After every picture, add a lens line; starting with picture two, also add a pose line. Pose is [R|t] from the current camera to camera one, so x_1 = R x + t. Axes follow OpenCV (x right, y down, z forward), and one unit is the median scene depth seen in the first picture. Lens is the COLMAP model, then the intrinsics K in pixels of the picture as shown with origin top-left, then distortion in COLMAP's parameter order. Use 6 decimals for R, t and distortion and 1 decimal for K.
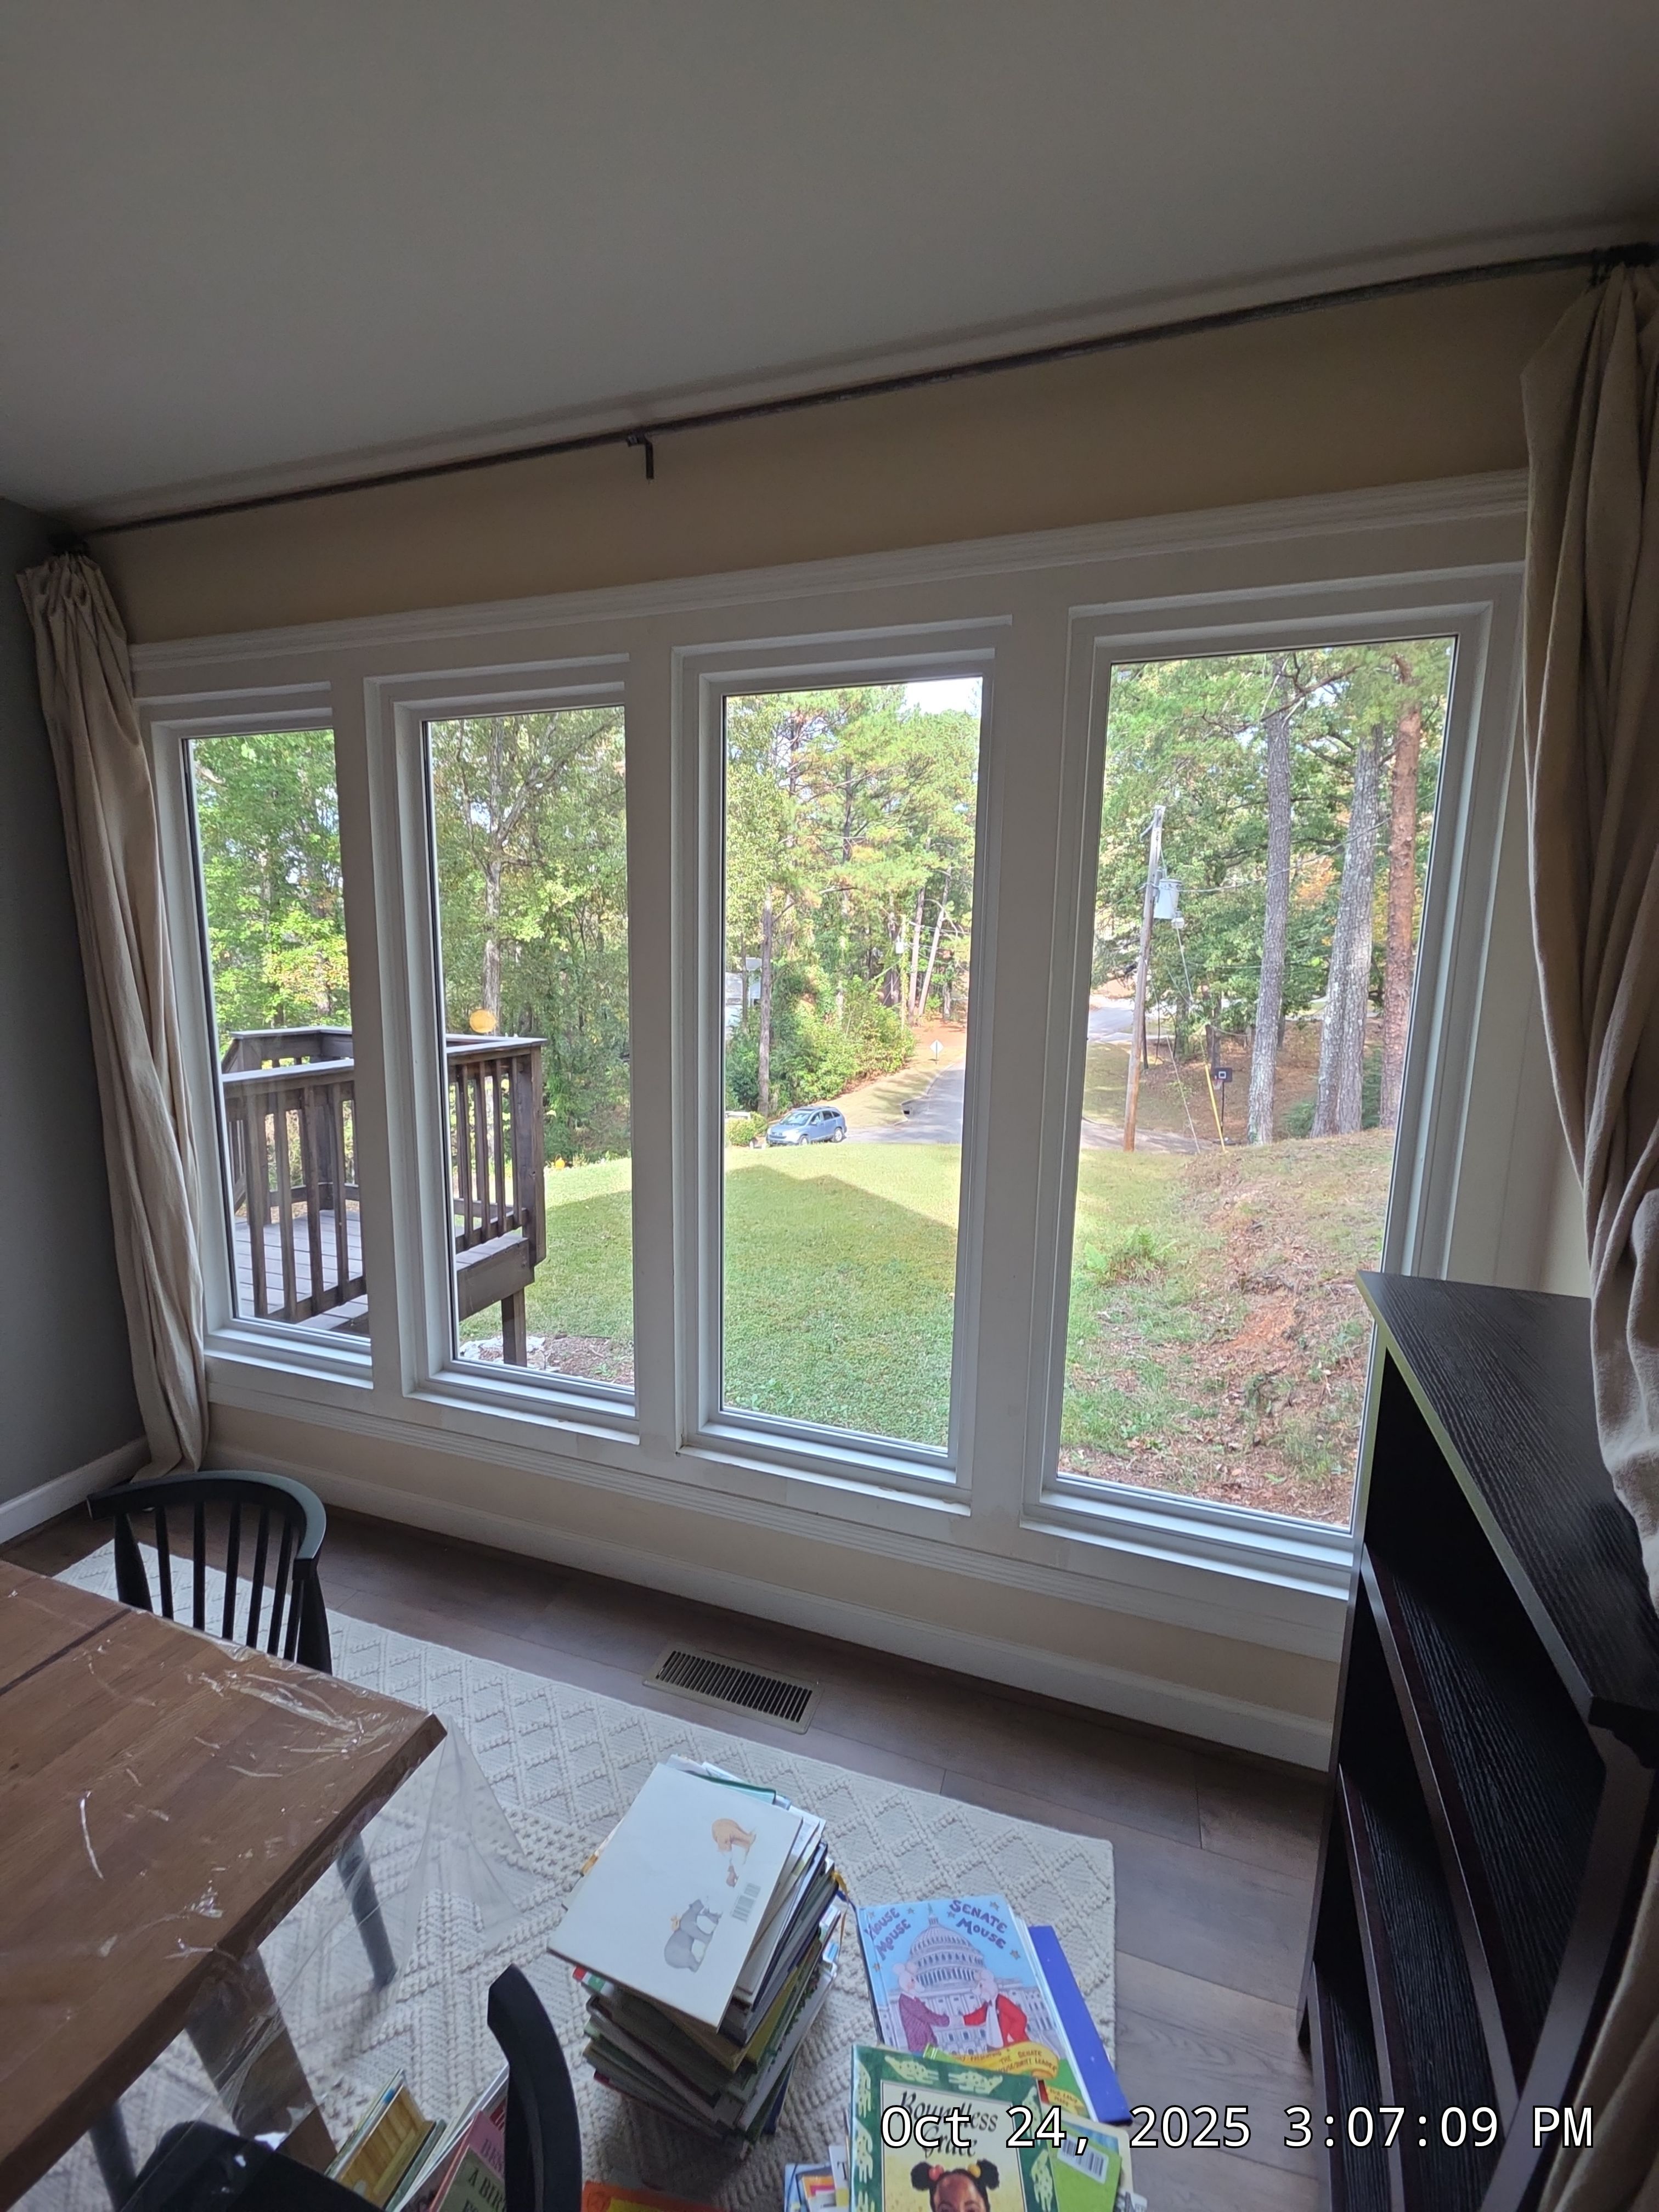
lens RADIAL K [[927.2, 0, 833.9], [0, 927.2, 1103.7], [0, 0, 1]] dist [0.000700, -0.003493]
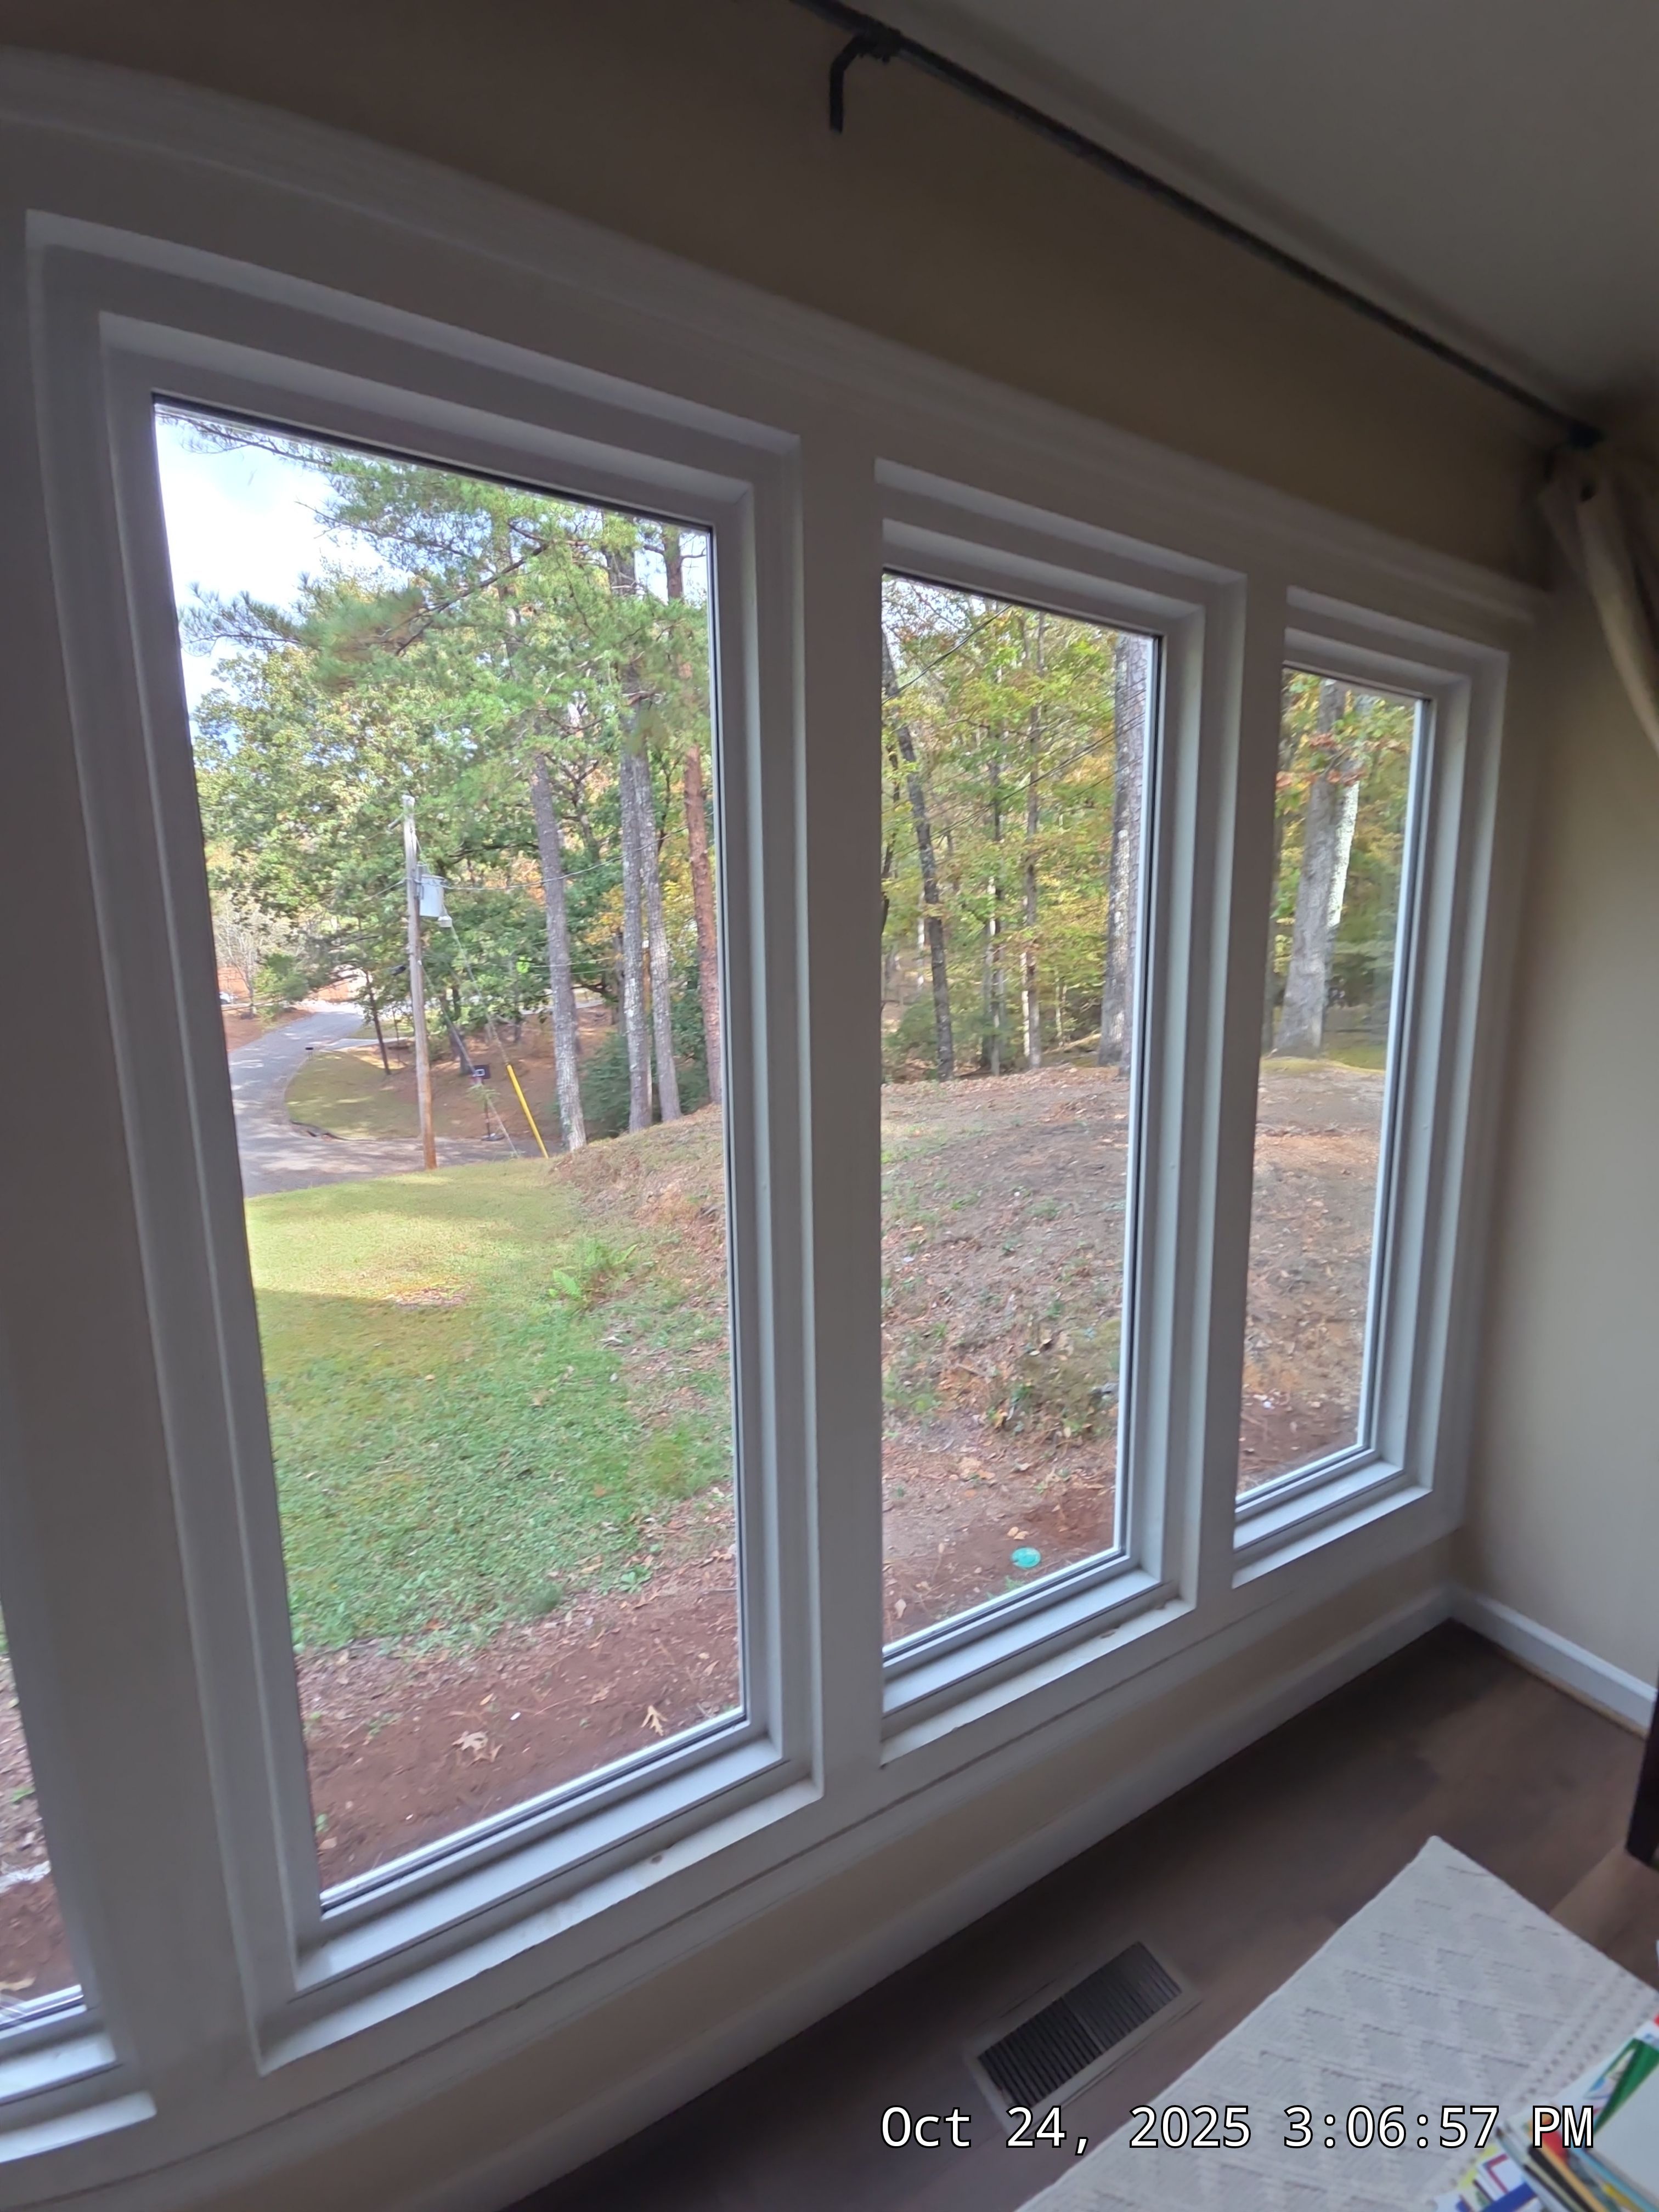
lens RADIAL K [[899.7, 0, 830.9], [0, 899.7, 1123.0], [0, 0, 1]] dist [0.001602, -0.000049]
pose [[0.664185, -0.152780, 0.731790, -0.183388], [0.131506, 0.987507, 0.086810, -0.038737], [-0.735910, 0.038577, 0.675979, 0.188285]]
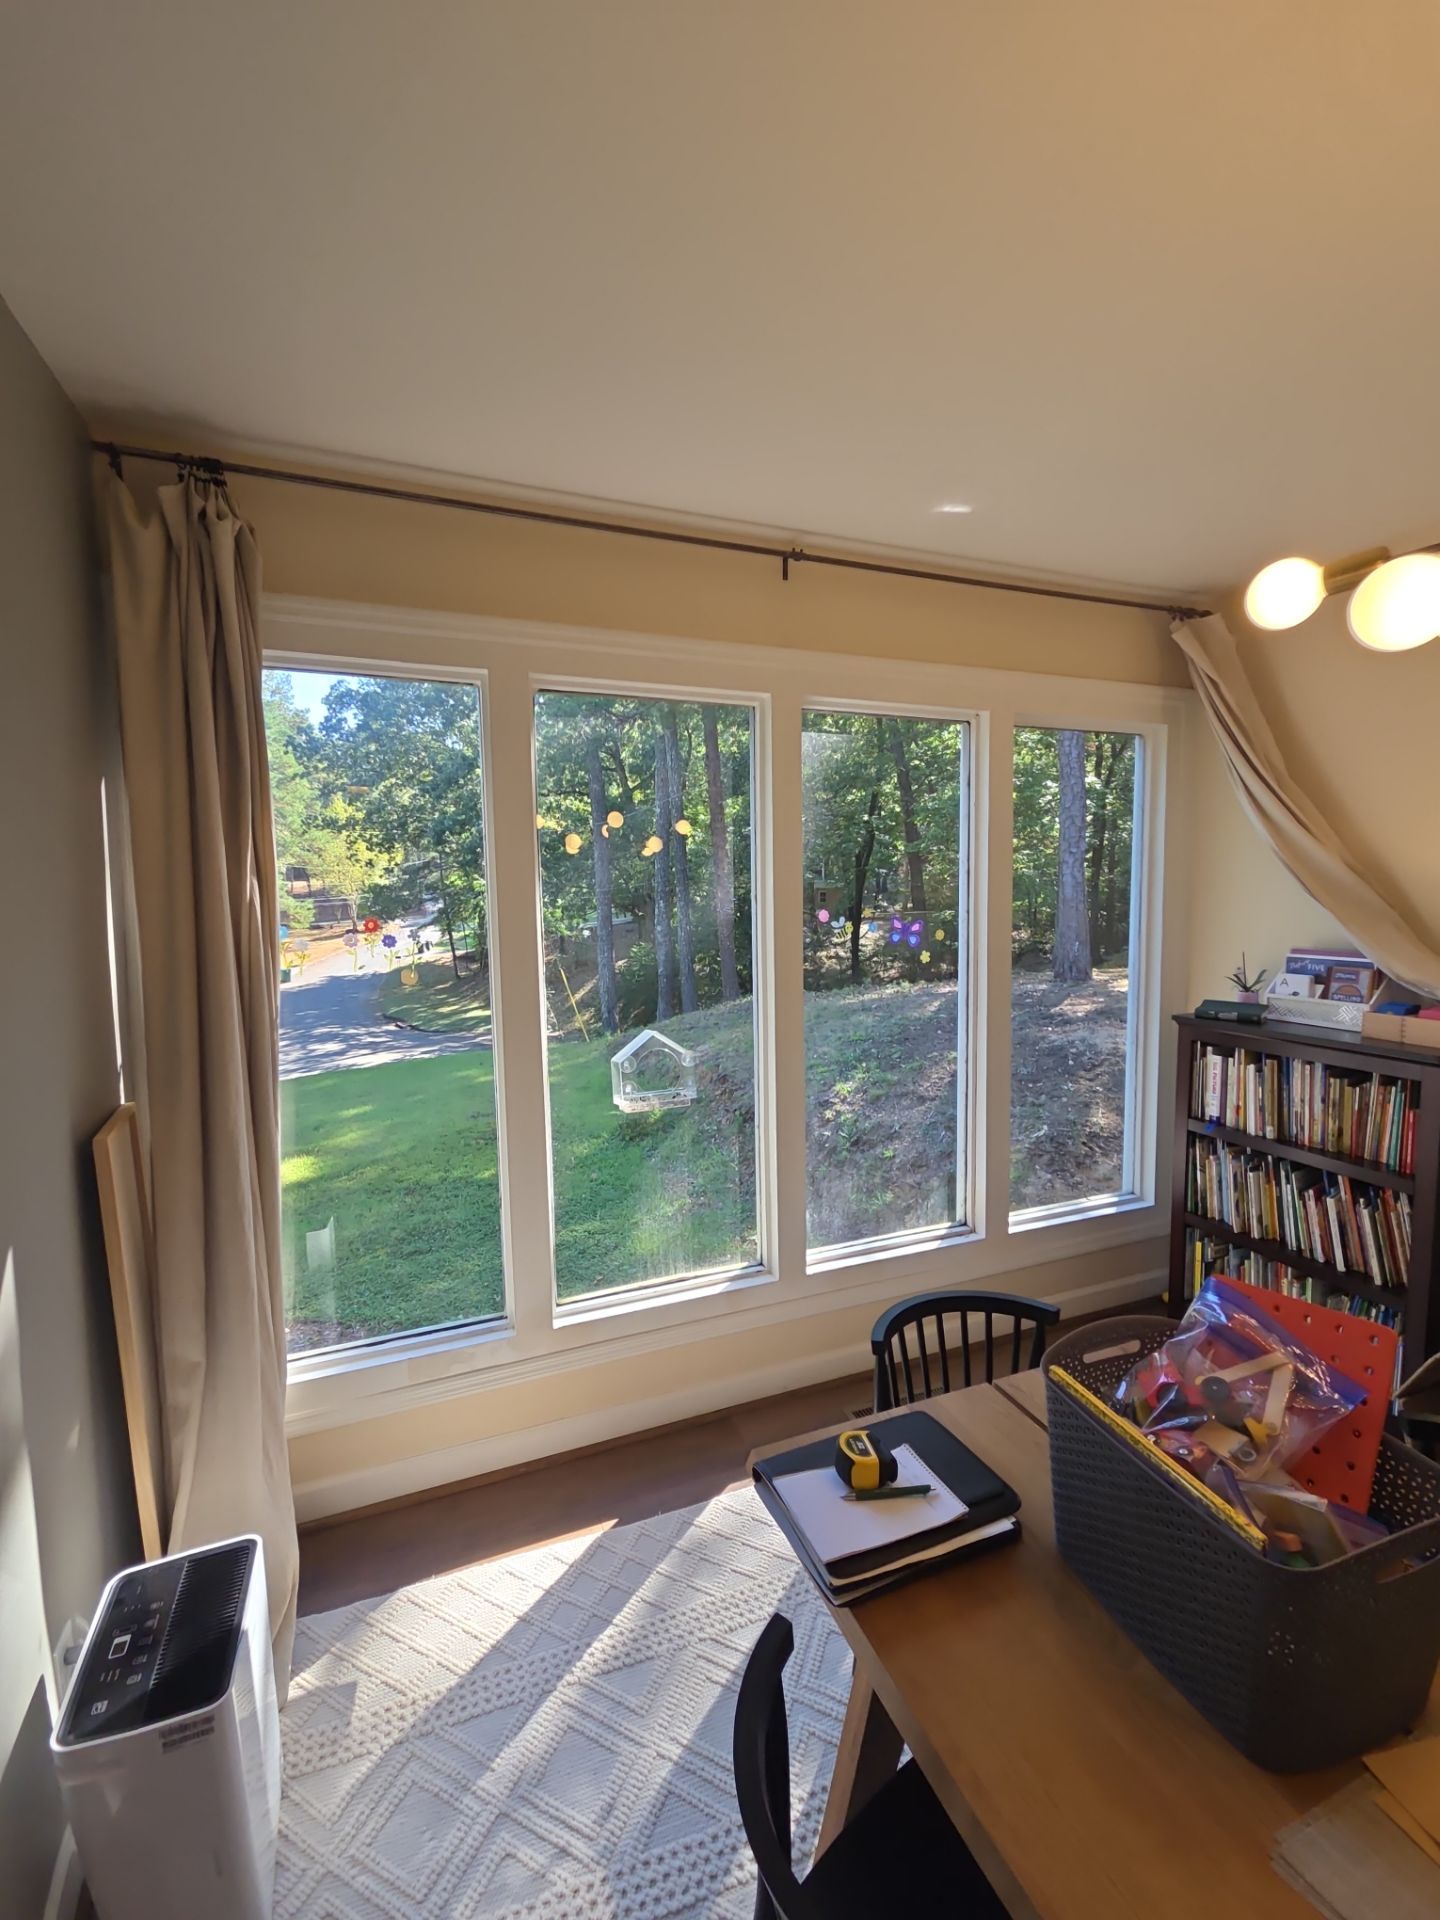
lens RADIAL K [[819.8, 0, 720.0], [0, 819.8, 960.0], [0, 0, 1]] dist [0.001382, -0.000092]
pose [[0.756380, -0.086715, 0.648360, -0.318508], [0.126525, 0.991851, -0.014949, -0.023480], [-0.641780, 0.093341, 0.761187, 0.040650]]
